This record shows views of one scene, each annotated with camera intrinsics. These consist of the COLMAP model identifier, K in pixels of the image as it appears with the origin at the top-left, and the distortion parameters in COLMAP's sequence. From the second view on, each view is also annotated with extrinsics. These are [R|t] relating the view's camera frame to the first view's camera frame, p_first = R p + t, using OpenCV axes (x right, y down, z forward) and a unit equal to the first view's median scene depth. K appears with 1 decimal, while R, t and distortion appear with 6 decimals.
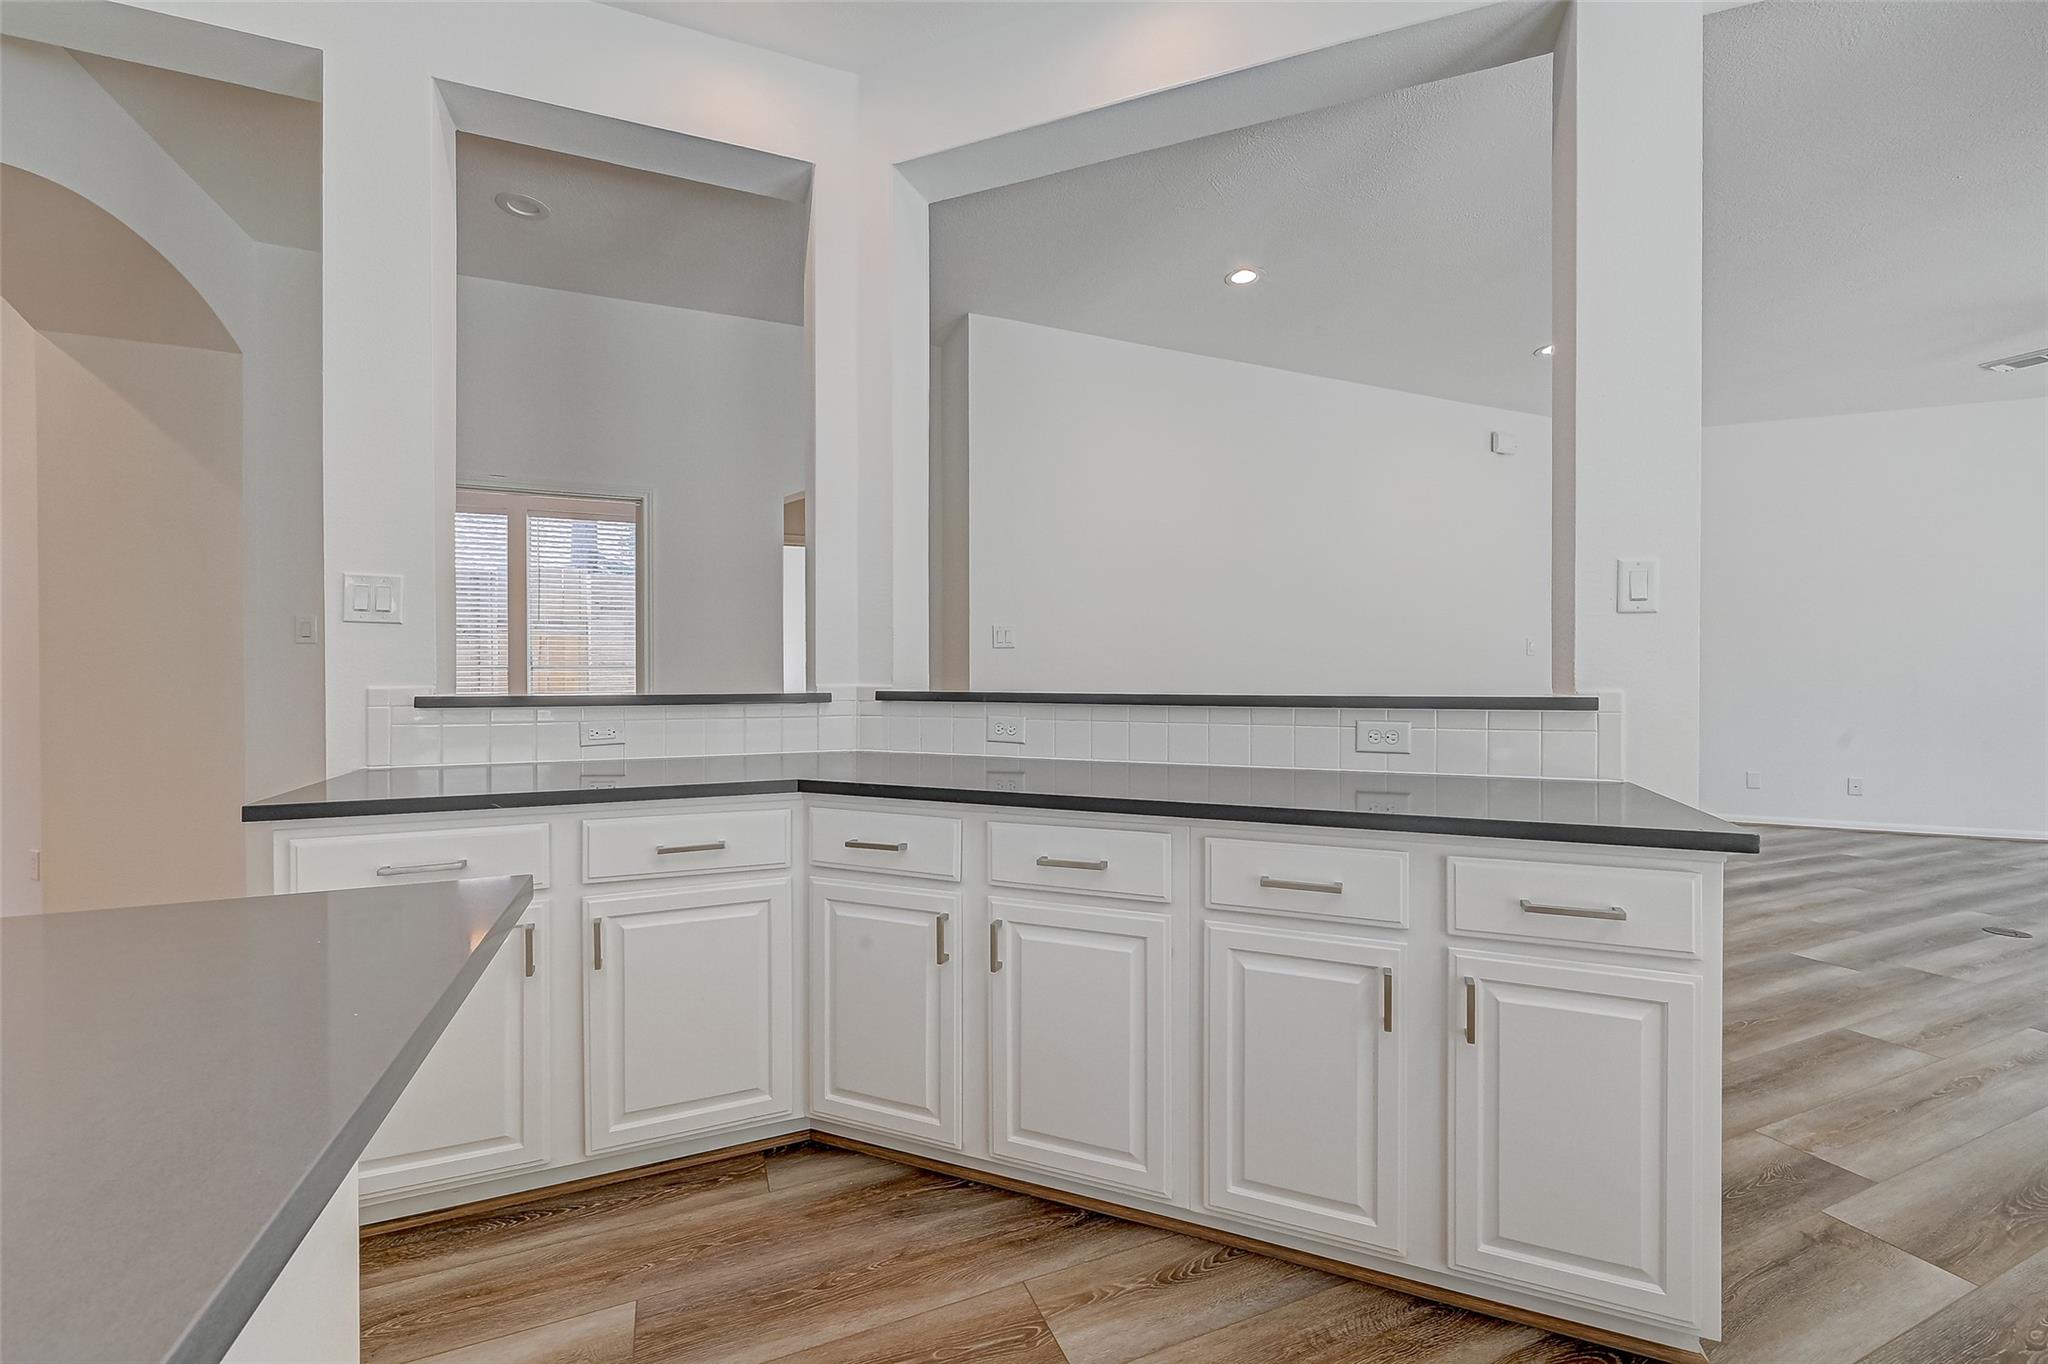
lens RADIAL K [[818.1, 0, 1042.7], [0, 818.1, 674.6], [0, 0, 1]] dist [-0.001117, -0.000247]
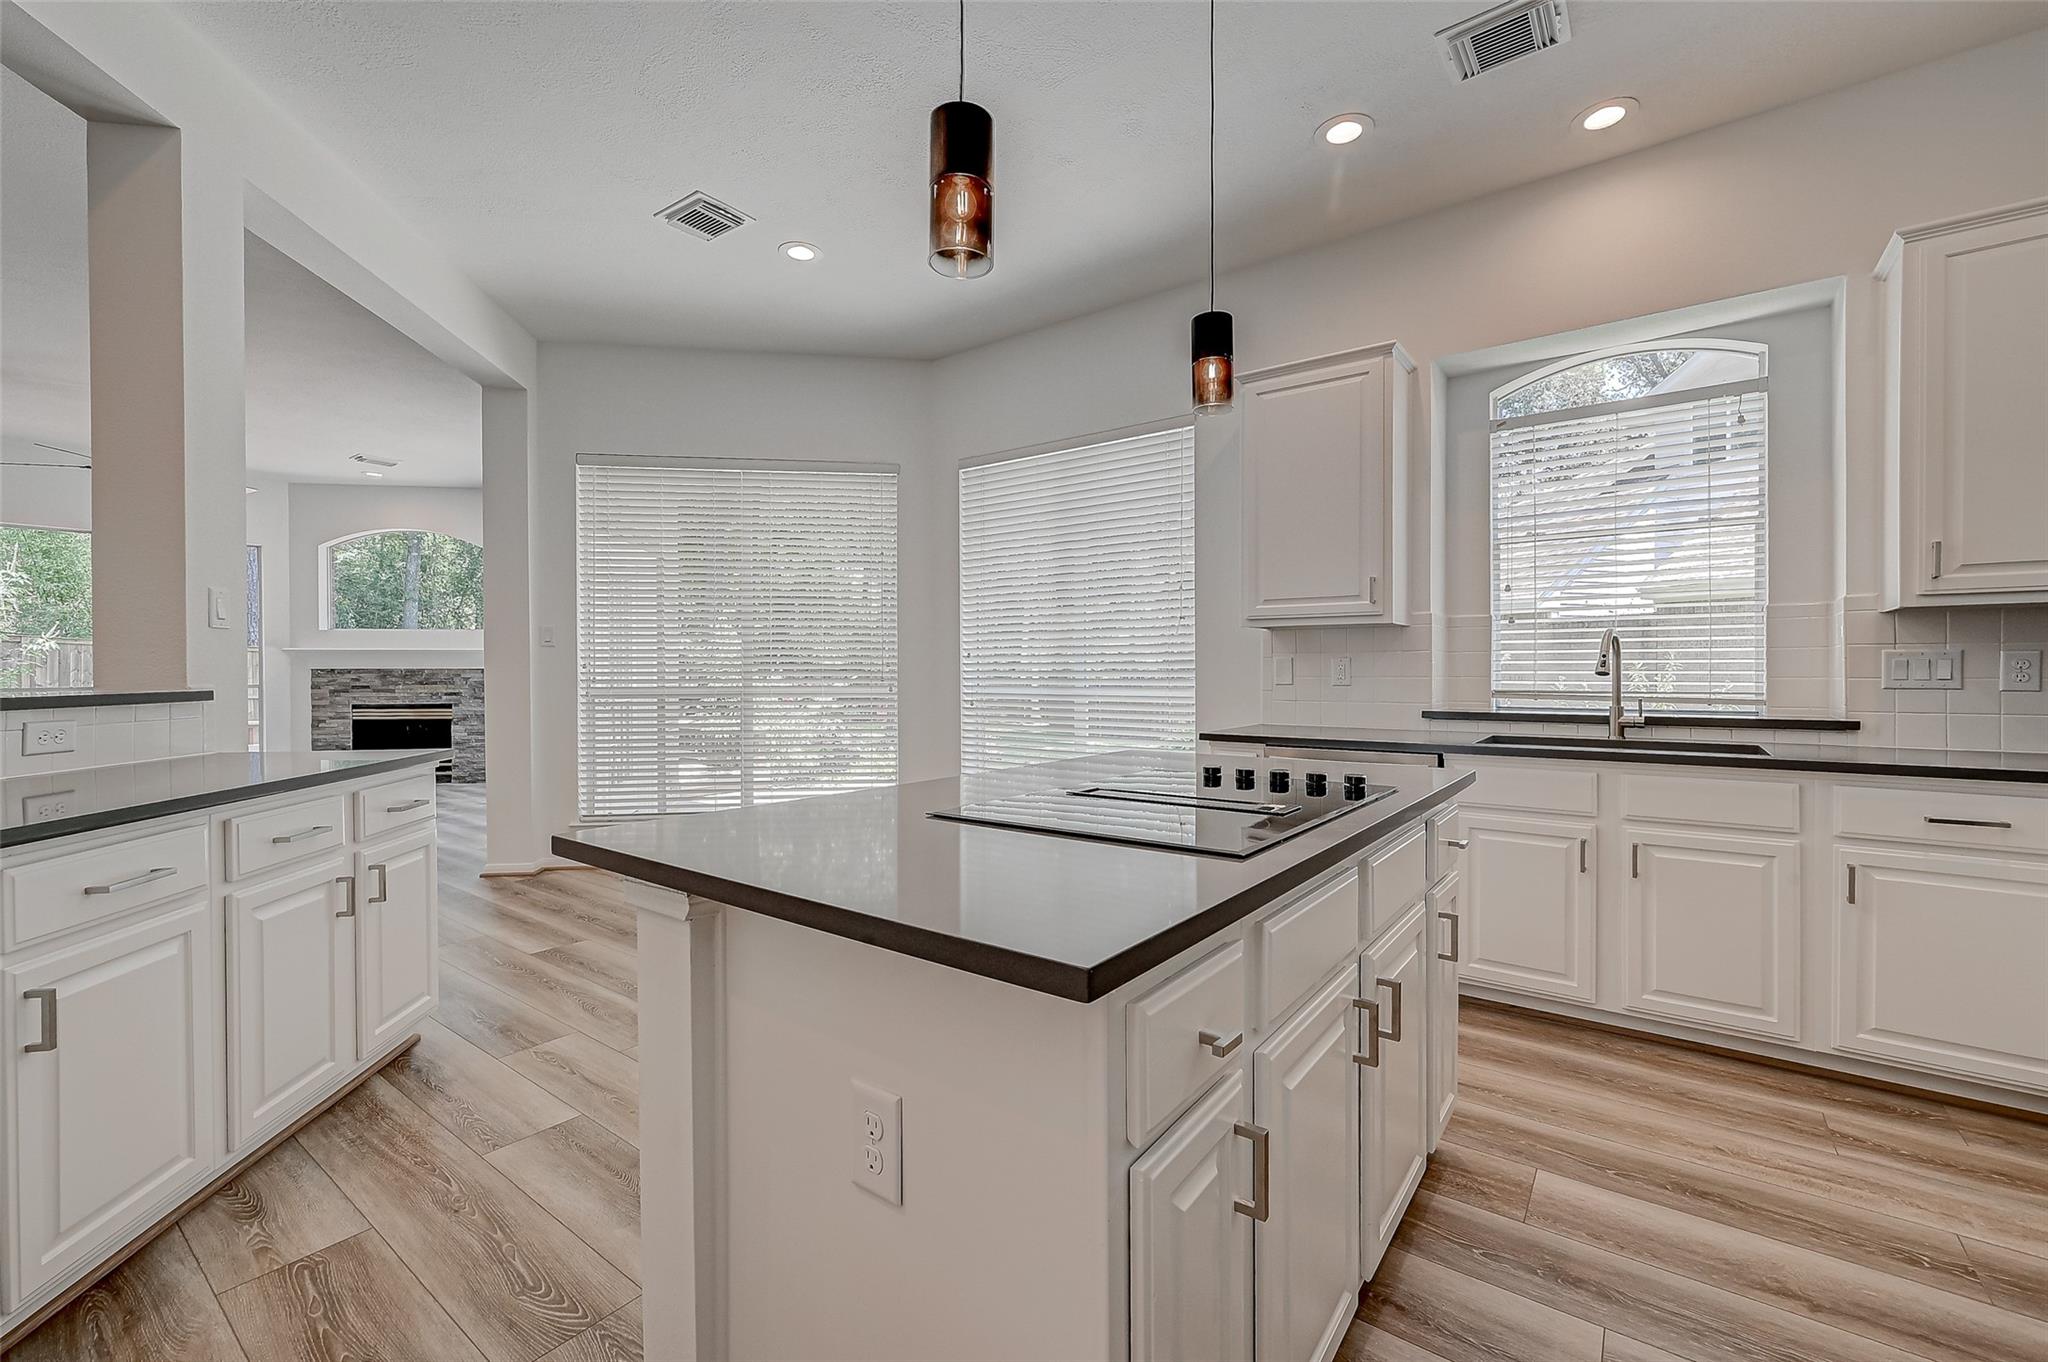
lens RADIAL K [[826.8, 0, 1010.7], [0, 826.8, 678.4], [0, 0, 1]] dist [0.001200, -0.000754]
pose [[-0.507665, 0.000707, 0.861554, -1.267349], [0.005244, 0.999984, 0.002269, 0.012974], [-0.861538, 0.005670, -0.507661, 0.640143]]
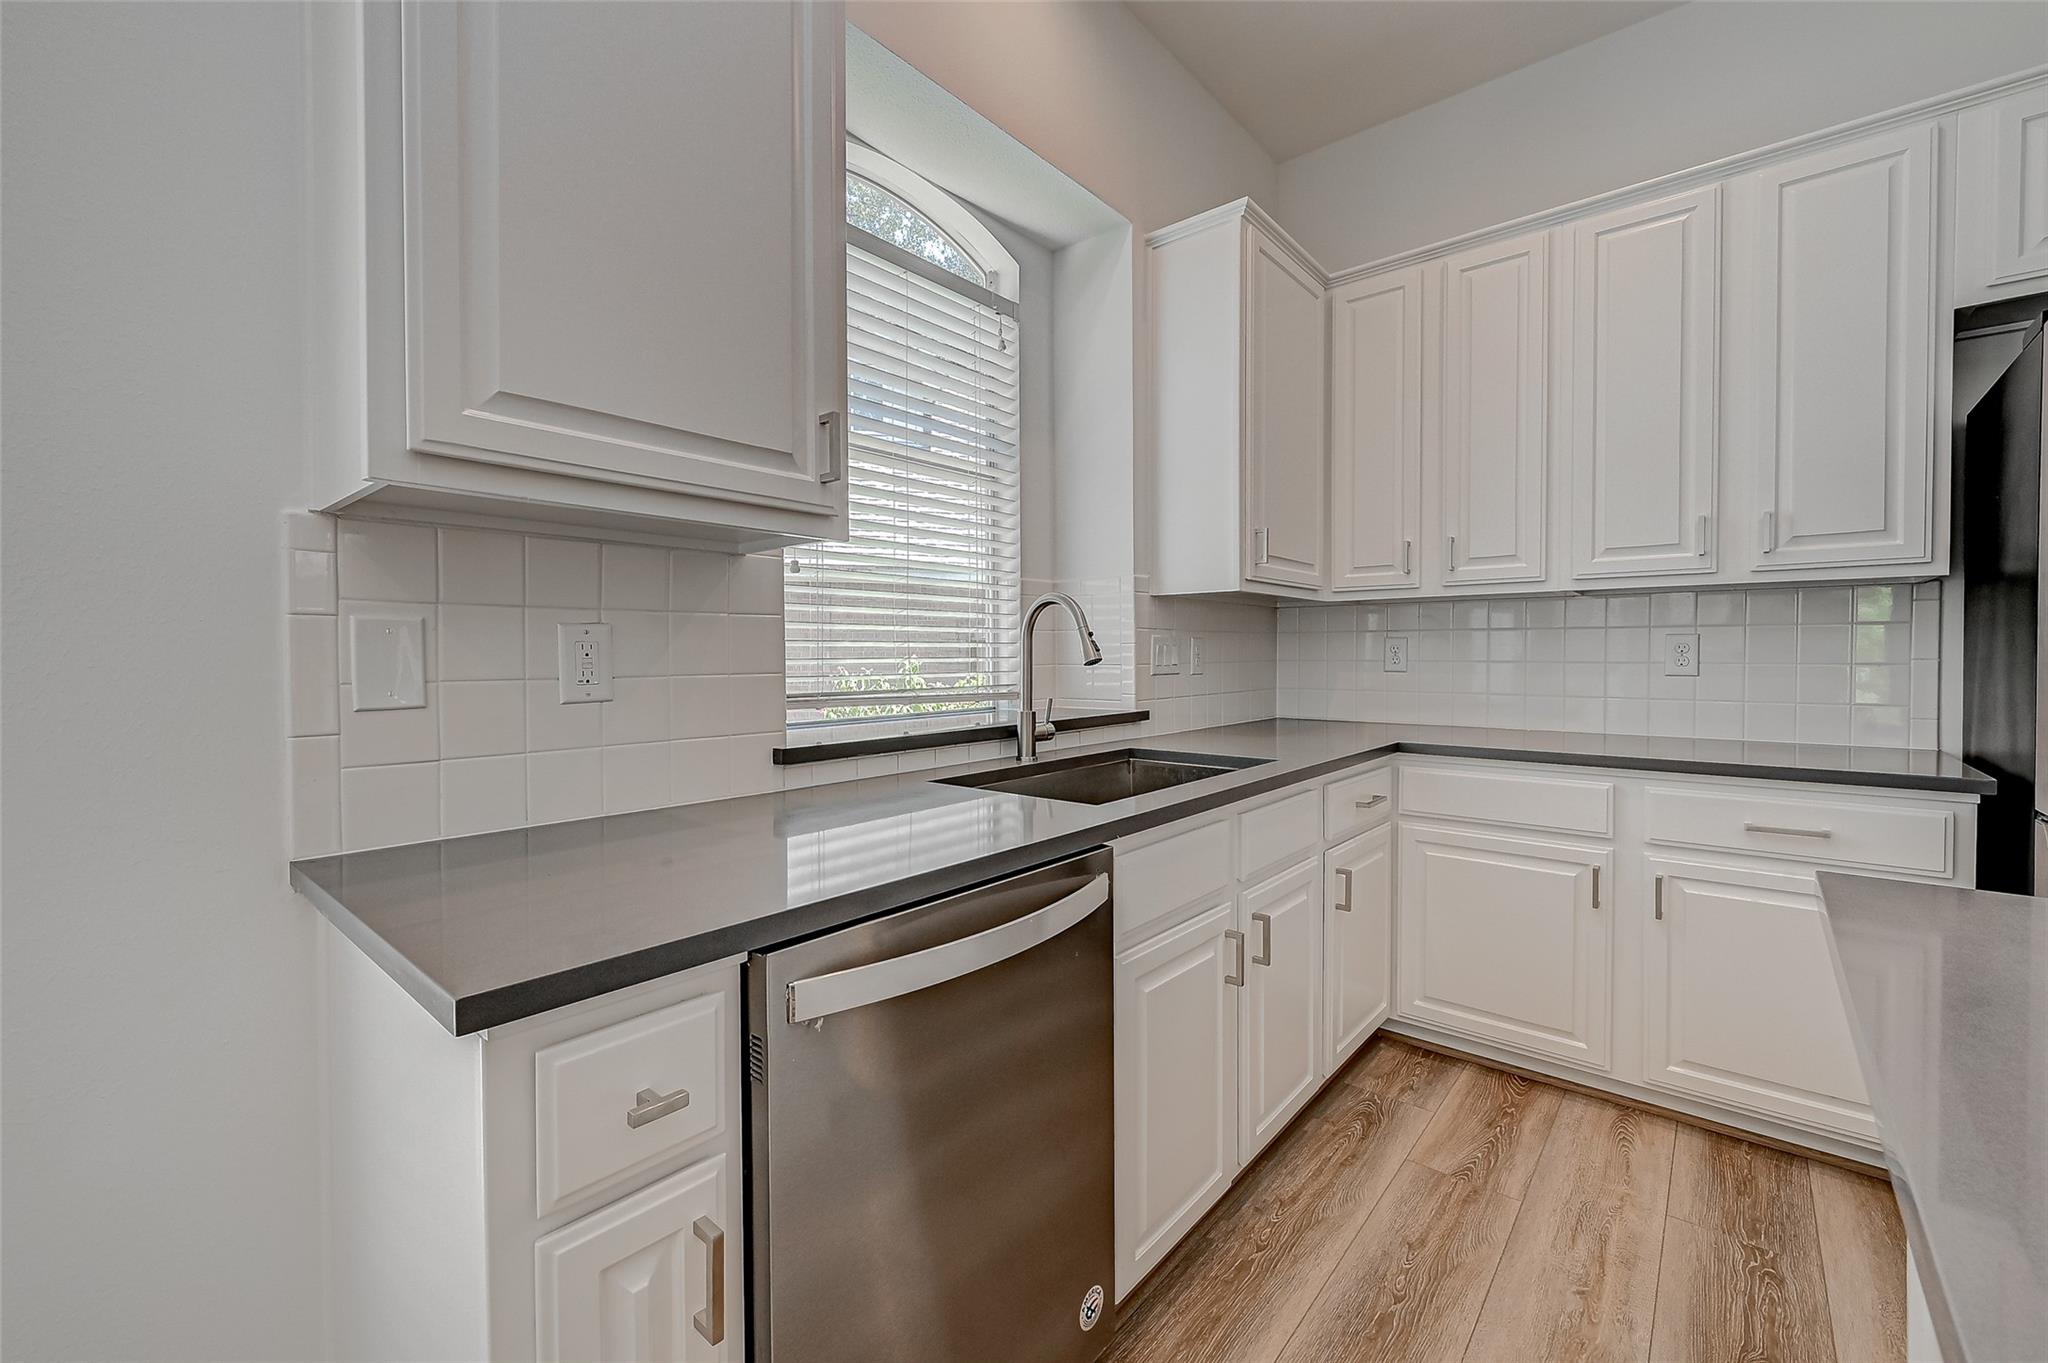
lens RADIAL K [[826.8, 0, 1043.9], [0, 826.8, 678.1], [0, 0, 1]] dist [0.001200, -0.000754]
pose [[-0.870698, 0.020318, -0.491397, 1.742125], [0.010893, 0.999698, 0.022034, 0.015018], [0.491697, 0.013832, -0.870657, -1.473215]]
